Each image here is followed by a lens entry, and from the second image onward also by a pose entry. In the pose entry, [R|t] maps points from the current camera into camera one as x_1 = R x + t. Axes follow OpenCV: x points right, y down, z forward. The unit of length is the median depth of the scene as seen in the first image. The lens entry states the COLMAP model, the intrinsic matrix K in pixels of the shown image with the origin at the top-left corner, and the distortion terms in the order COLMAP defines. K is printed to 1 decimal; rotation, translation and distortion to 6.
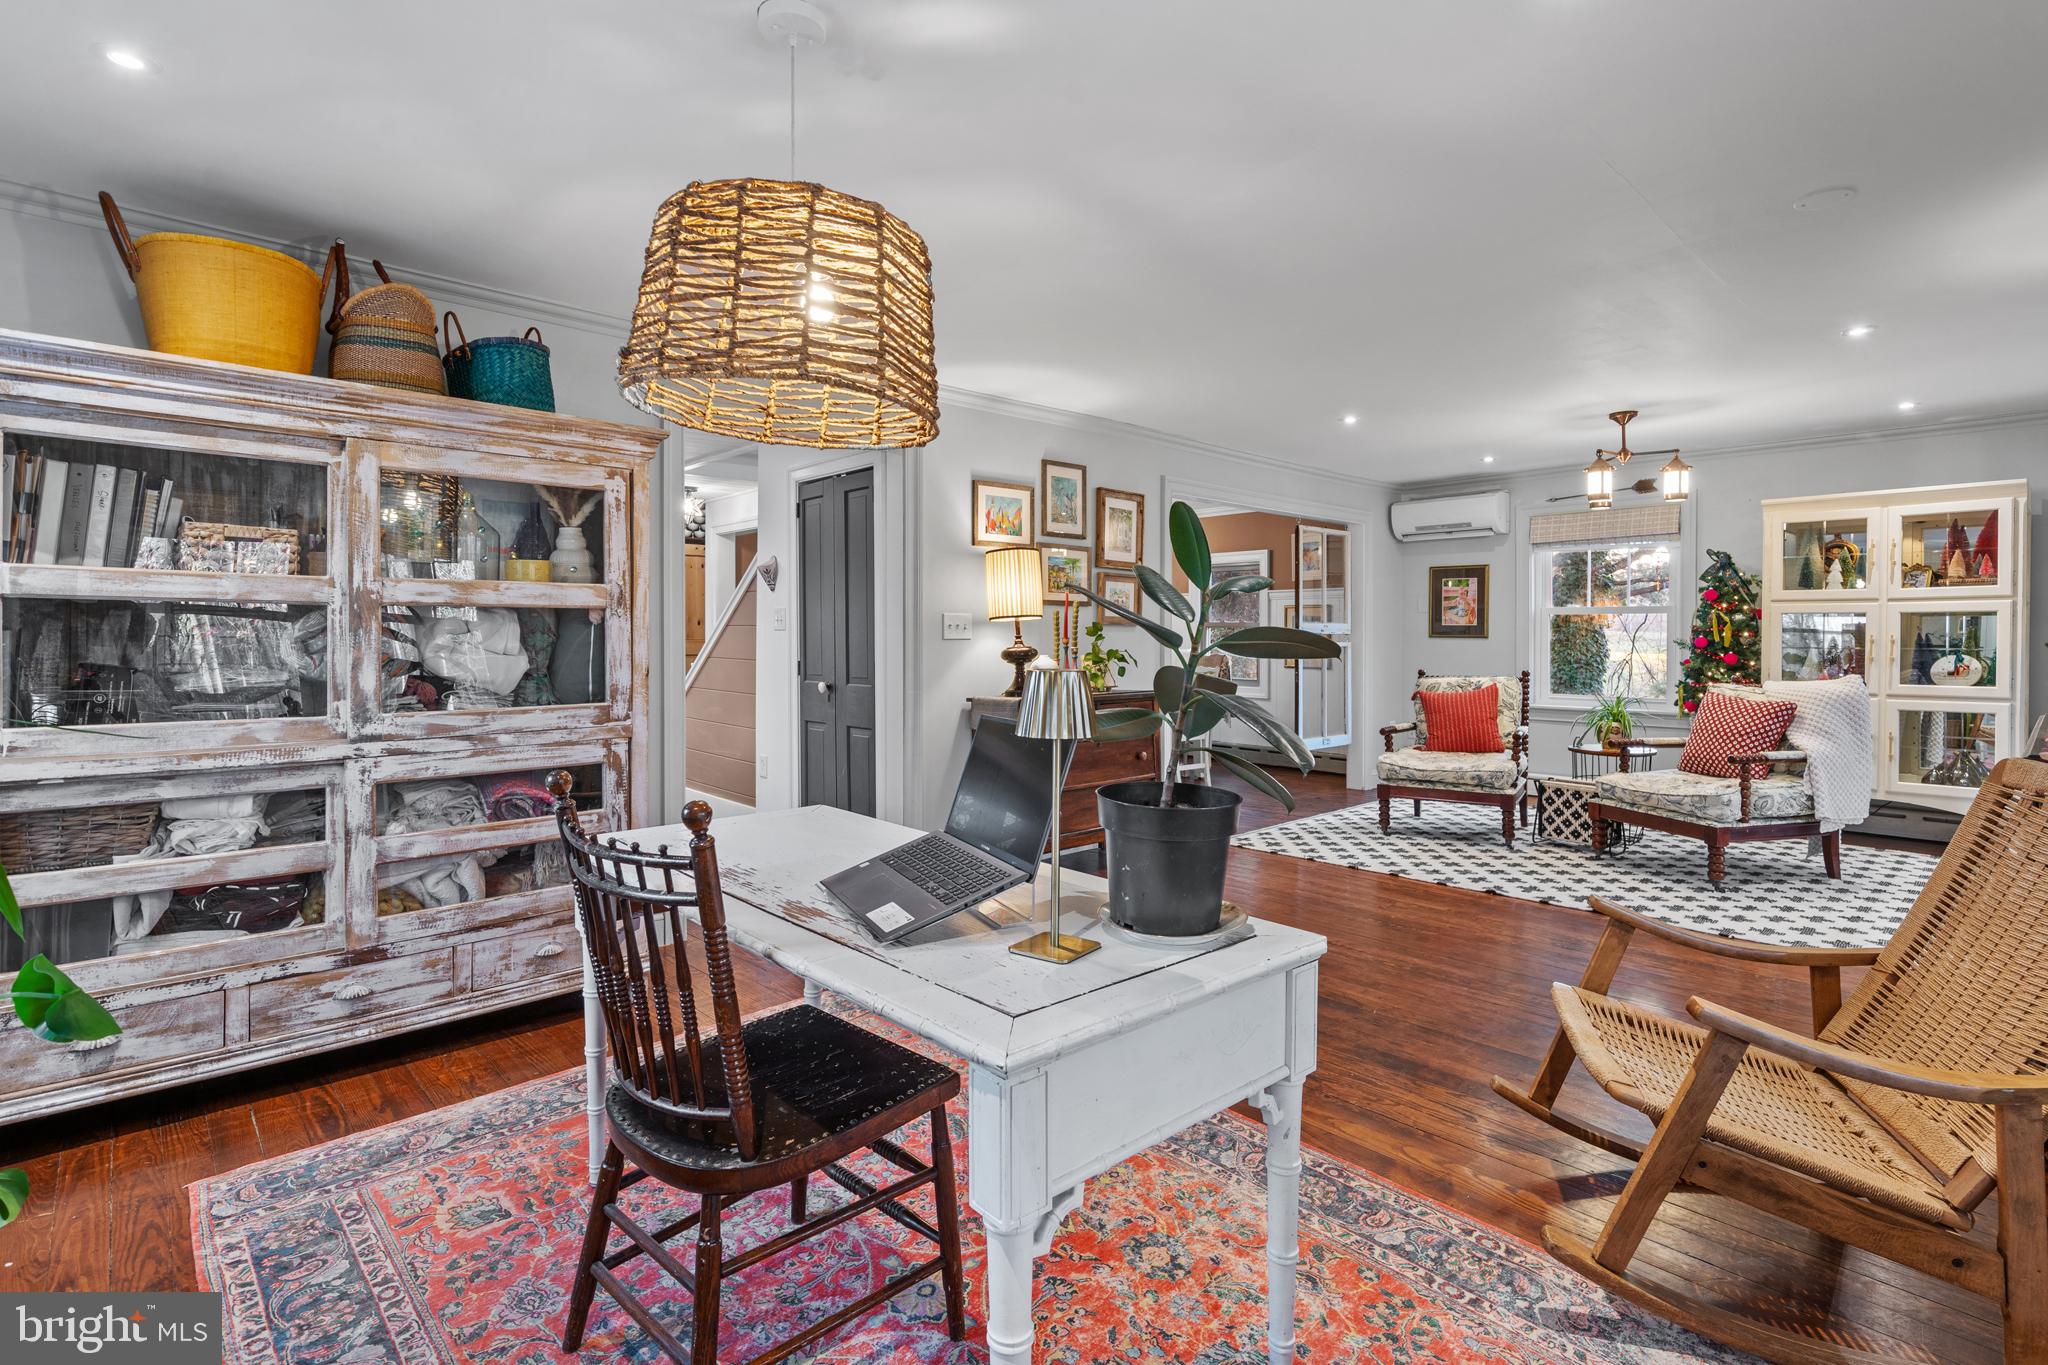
lens RADIAL K [[997.9, 0, 1025.3], [0, 997.9, 638.0], [0, 0, 1]] dist [-0.000096, -0.000127]
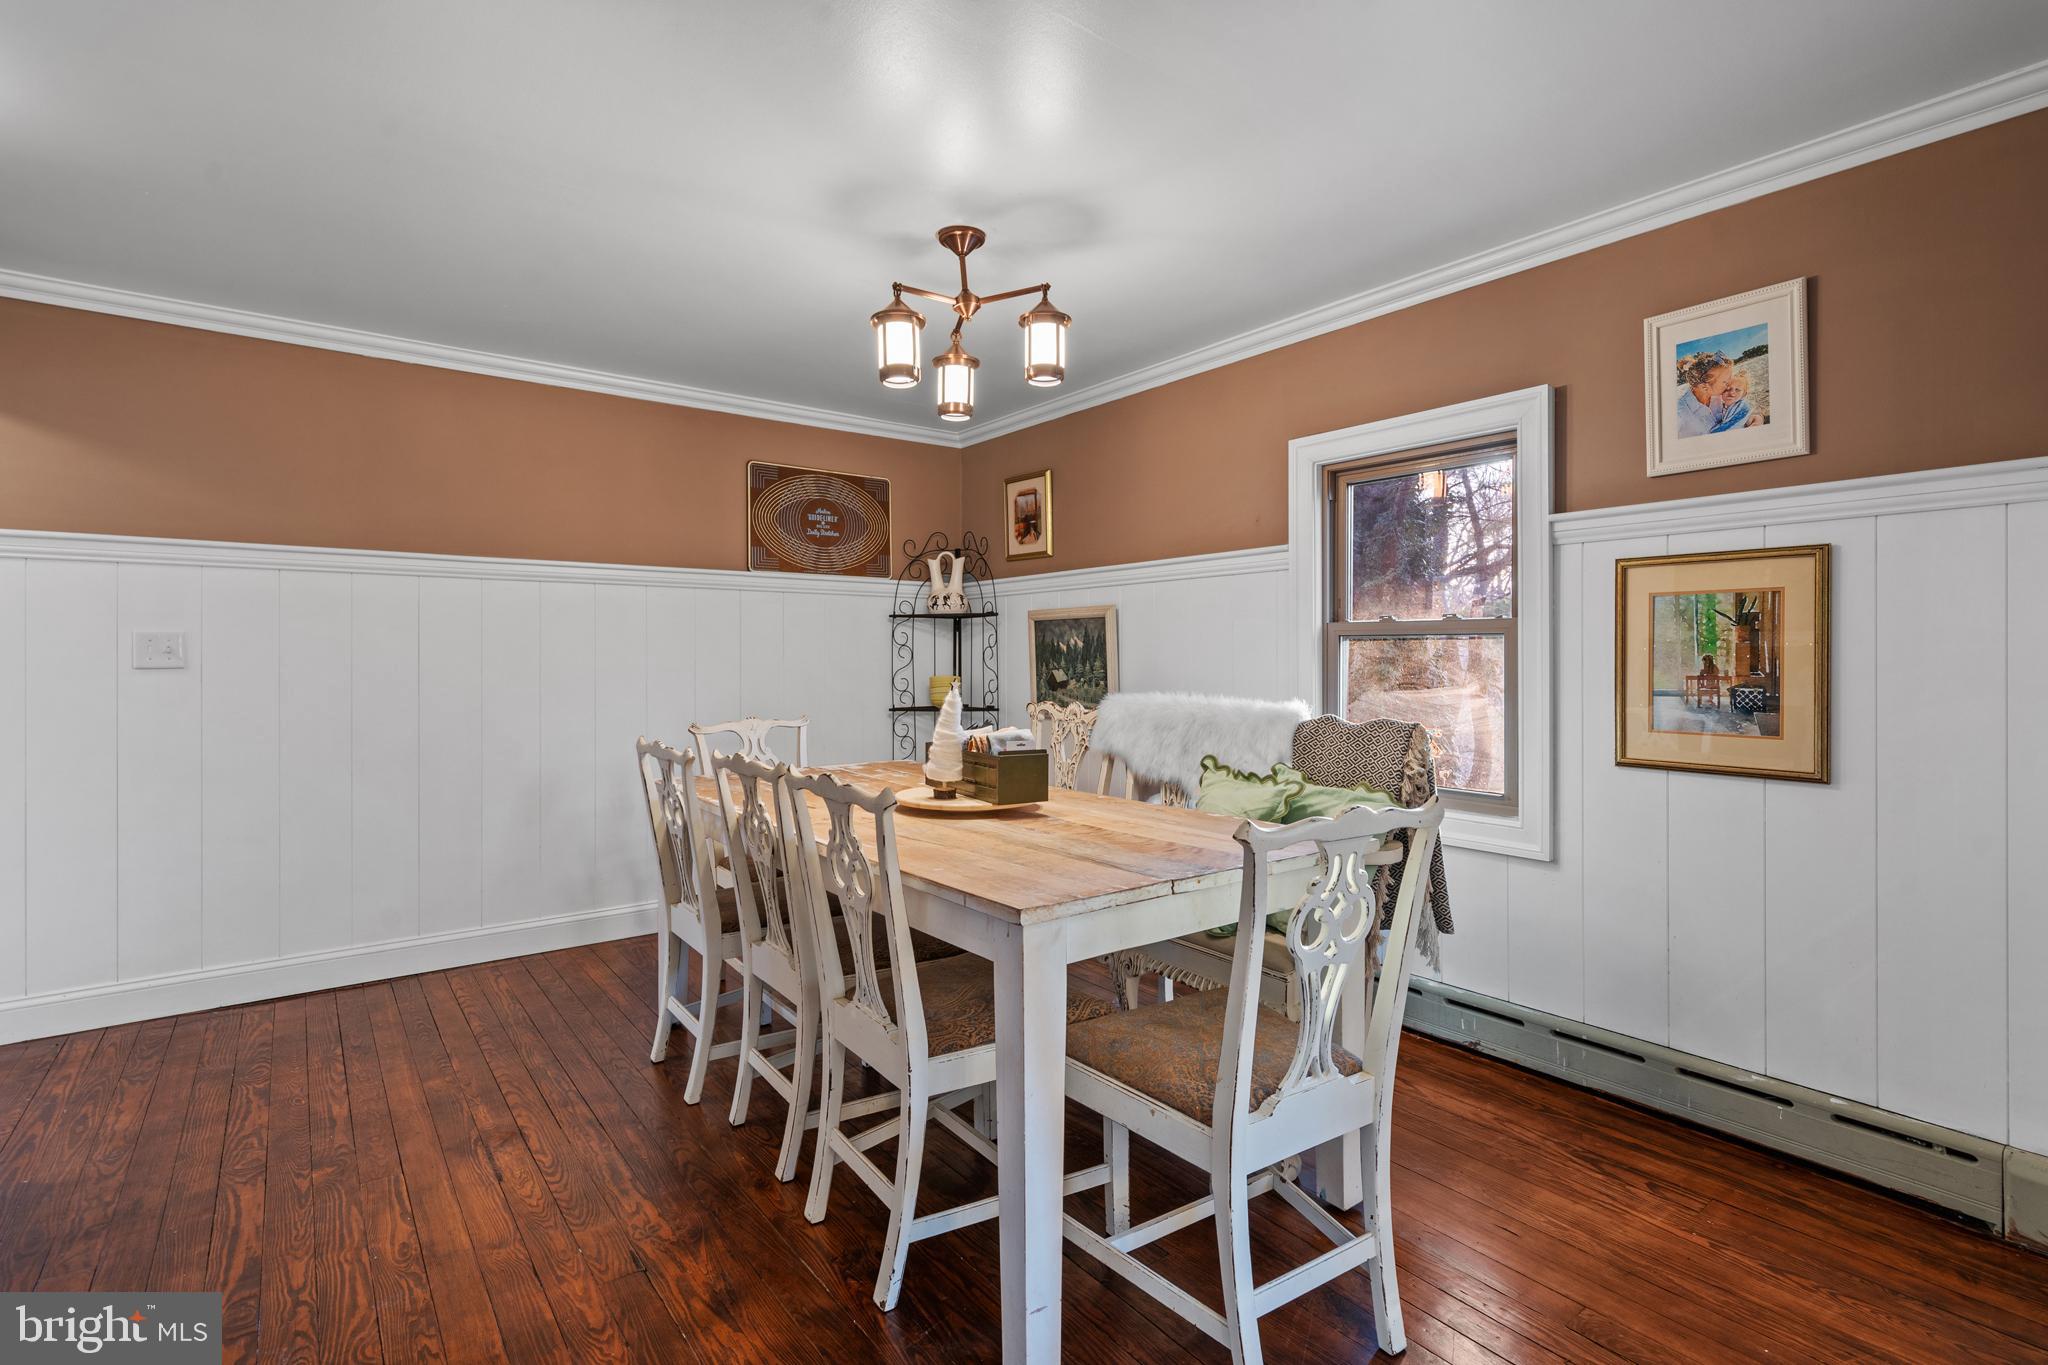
lens RADIAL K [[957.8, 0, 1022.2], [0, 957.8, 663.1], [0, 0, 1]] dist [0.001489, 0.000163]
pose [[0.994906, -0.000693, -0.100806, 0.172163], [0.000815, 0.999999, 0.001166, -0.003068], [0.100805, -0.001242, 0.994905, 1.089174]]
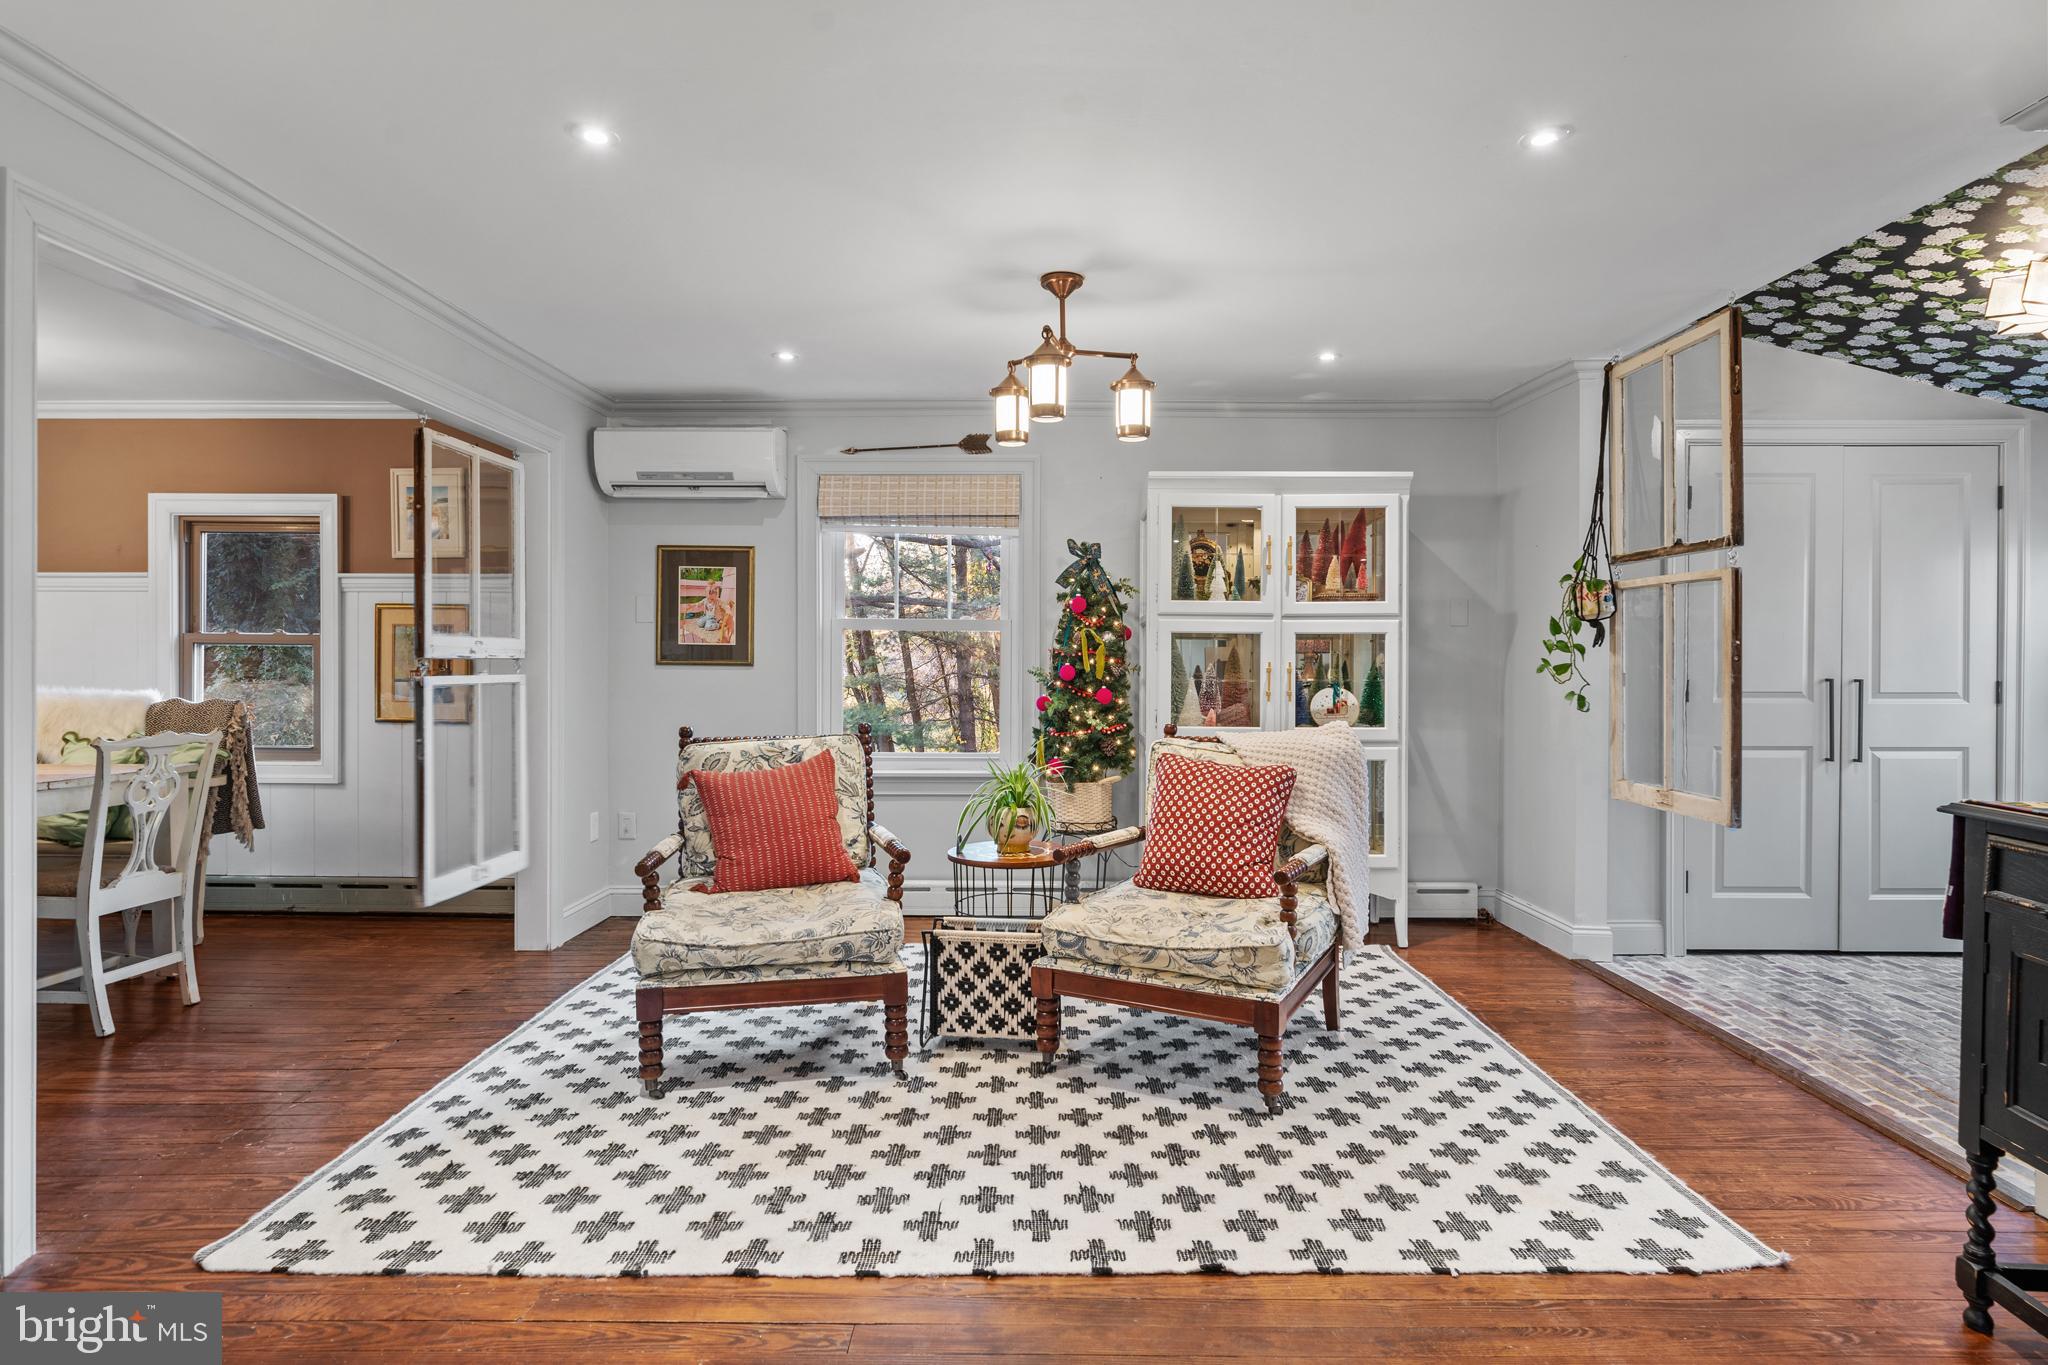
lens RADIAL K [[1104.7, 0, 1025.6], [0, 1104.7, 667.0], [0, 0, 1]] dist [-0.002128, 0.000902]
pose [[0.688892, -0.000575, 0.724863, 0.116603], [-0.000777, 0.999999, 0.001532, -0.000988], [-0.724863, -0.001619, 0.688891, 0.551062]]
